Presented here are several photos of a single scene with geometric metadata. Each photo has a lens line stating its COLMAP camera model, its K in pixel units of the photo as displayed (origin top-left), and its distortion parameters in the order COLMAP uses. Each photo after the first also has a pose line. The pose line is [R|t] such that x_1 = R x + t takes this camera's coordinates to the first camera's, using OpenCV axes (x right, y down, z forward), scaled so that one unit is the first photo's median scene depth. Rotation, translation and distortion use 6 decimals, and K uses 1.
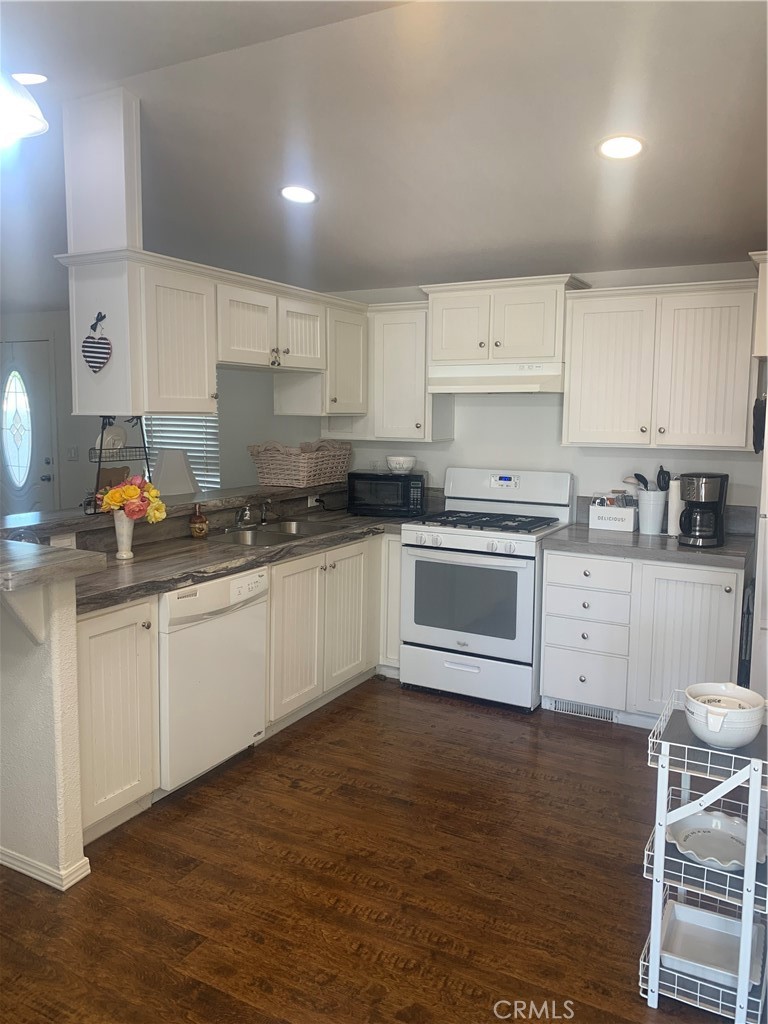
lens RADIAL K [[801.8, 0, 386.2], [0, 801.8, 497.0], [0, 0, 1]] dist [0.094453, -0.152725]
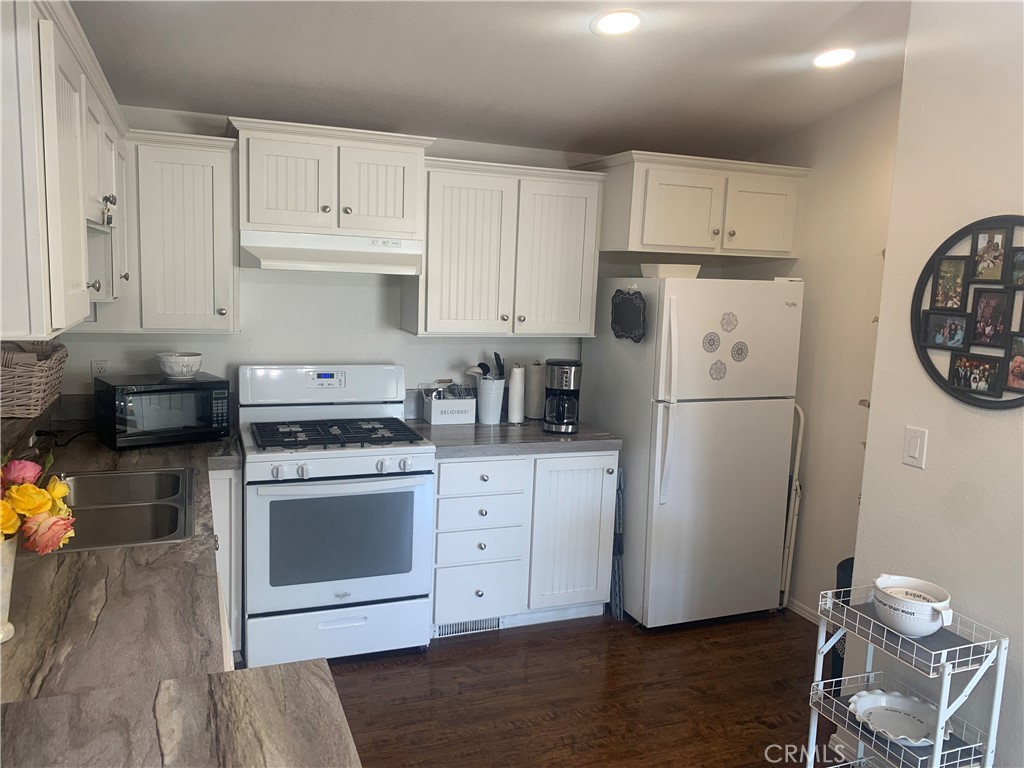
lens RADIAL K [[801.8, 0, 512.0], [0, 801.8, 384.0], [0, 0, 1]] dist [0.094453, -0.152725]
pose [[0.636557, -0.093131, 0.765586, -0.390382], [0.051097, 0.995594, 0.078626, -0.076360], [-0.769535, -0.010931, 0.638511, 0.378385]]
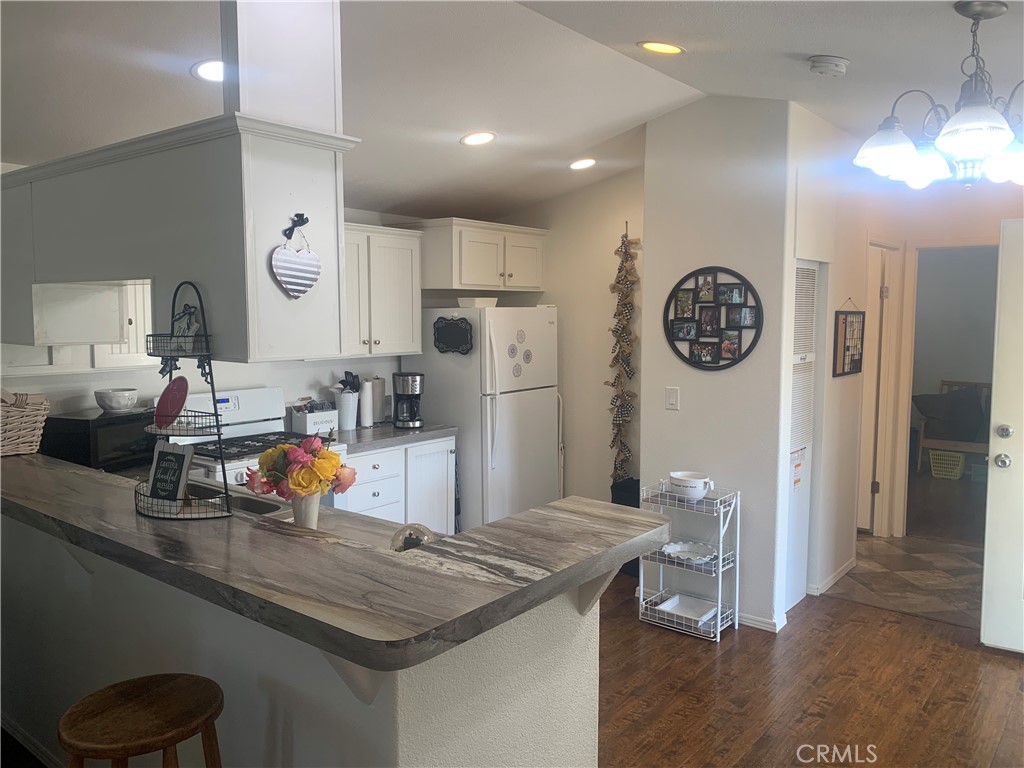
lens RADIAL K [[778.0, 0, 532.6], [0, 778.0, 381.7], [0, 0, 1]] dist [0.083779, -0.138304]
pose [[0.159242, -0.099908, 0.982171, -0.767448], [0.107344, 0.990720, 0.083373, -0.091947], [-0.981386, 0.092153, 0.168489, 0.543050]]
